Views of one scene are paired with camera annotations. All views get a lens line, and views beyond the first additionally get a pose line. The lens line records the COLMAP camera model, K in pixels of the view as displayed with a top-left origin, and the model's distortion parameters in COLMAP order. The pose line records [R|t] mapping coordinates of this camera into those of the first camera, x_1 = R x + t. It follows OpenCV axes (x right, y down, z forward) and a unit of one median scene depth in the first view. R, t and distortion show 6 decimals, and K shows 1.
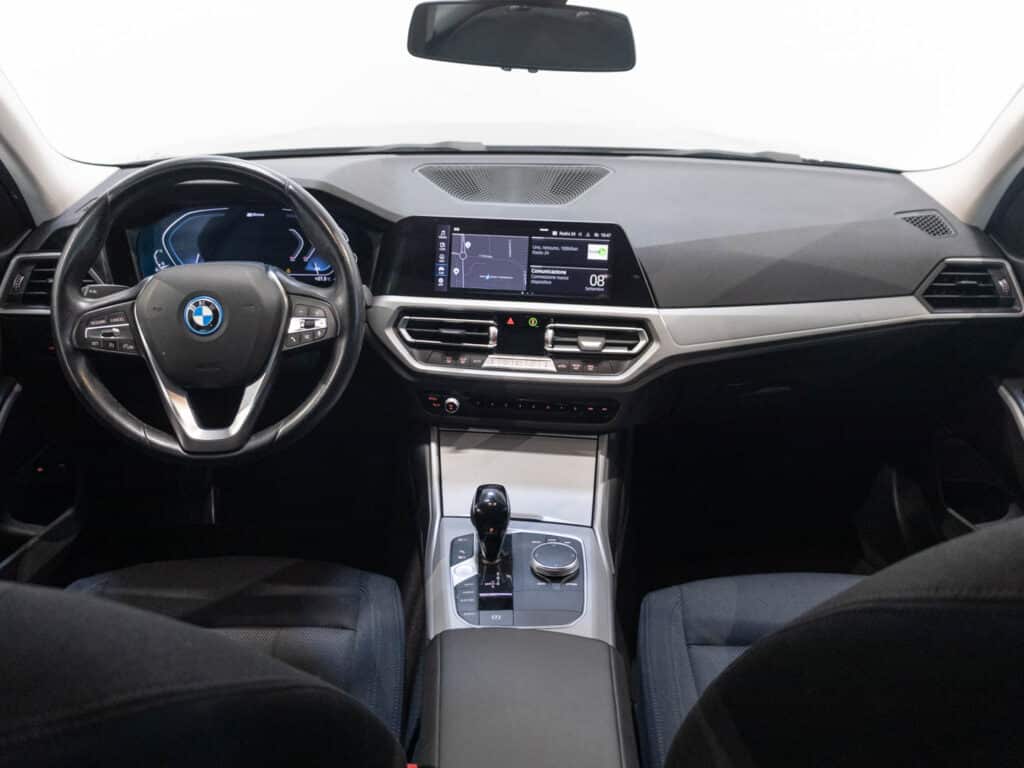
lens RADIAL K [[899.6, 0, 486.4], [0, 899.6, 372.5], [0, 0, 1]] dist [0.009703, 0.020098]
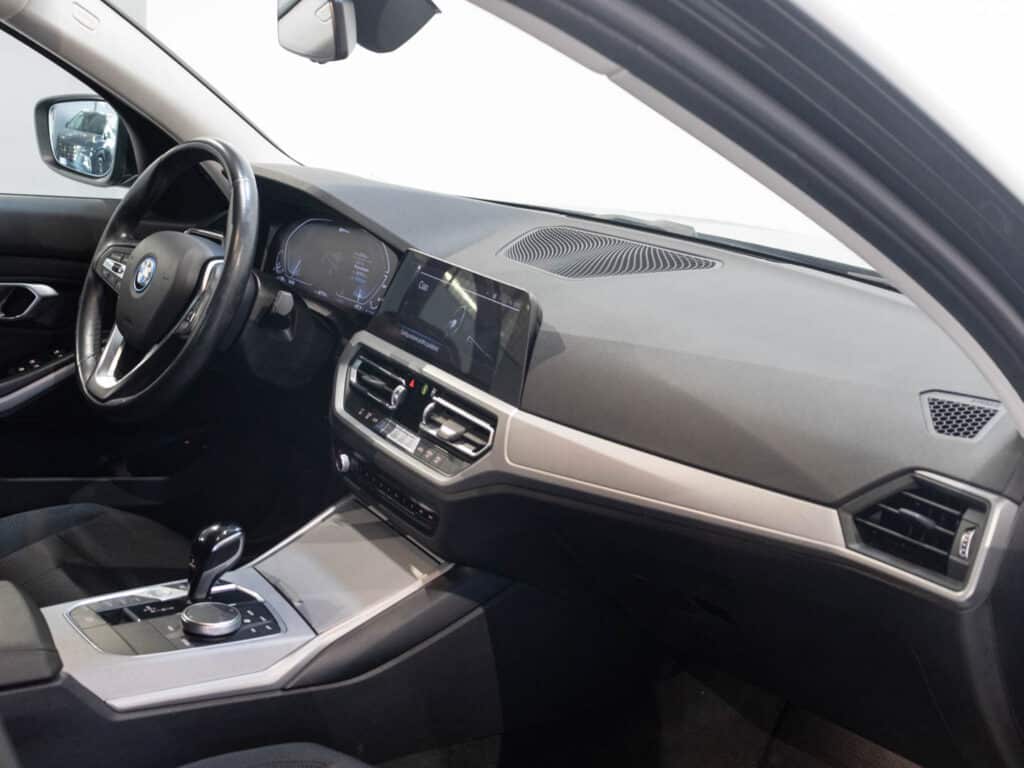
lens RADIAL K [[1406.8, 0, 513.4], [0, 1406.8, 382.4], [0, 0, 1]] dist [-0.143894, 0.000000]
pose [[0.603351, 0.225024, -0.765070, 1.051490], [-0.390682, 0.919758, -0.037580, -0.046322], [0.695223, 0.321573, 0.642850, 0.251137]]
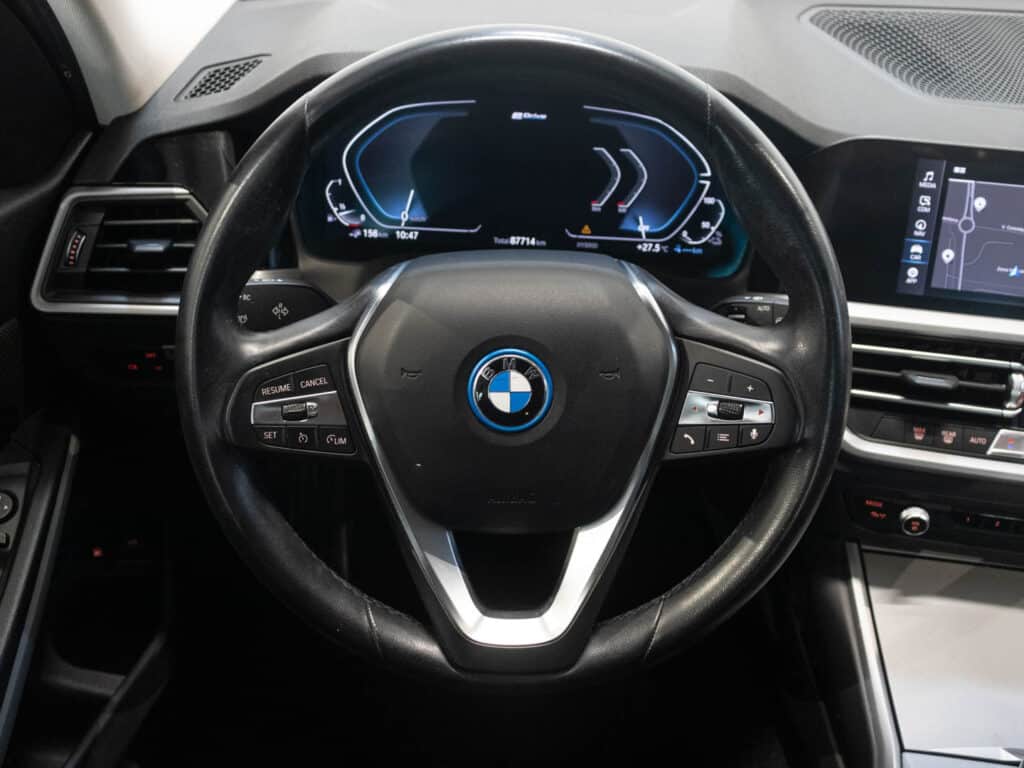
lens RADIAL K [[1164.5, 0, 506.8], [0, 1164.5, 384.8], [0, 0, 1]] dist [-0.009914, 0.000000]
pose [[0.998361, 0.045389, -0.034850, -0.251787], [-0.039566, 0.987487, 0.152654, -0.132364], [0.041343, -0.151025, 0.987665, 0.359054]]
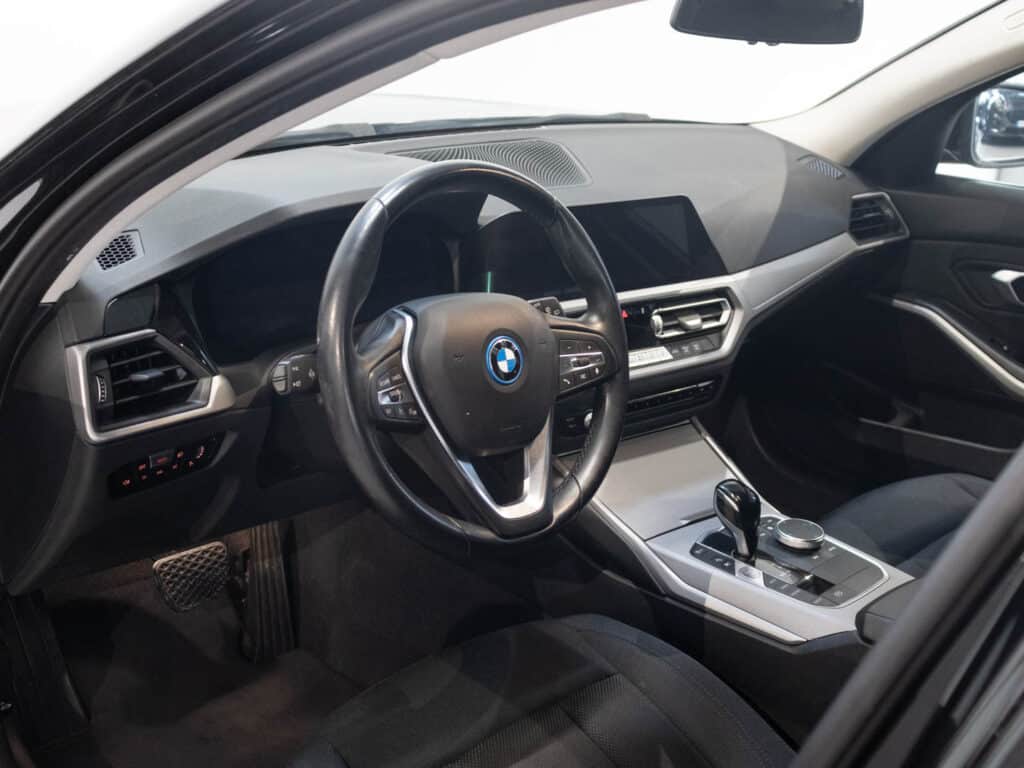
lens RADIAL K [[1170.7, 0, 509.6], [0, 1170.7, 393.5], [0, 0, 1]] dist [-0.001493, 0.000000]
pose [[0.734812, -0.216651, 0.642740, -0.832708], [0.219384, 0.972593, 0.077027, -0.096173], [-0.641812, 0.084407, 0.762203, 0.184977]]
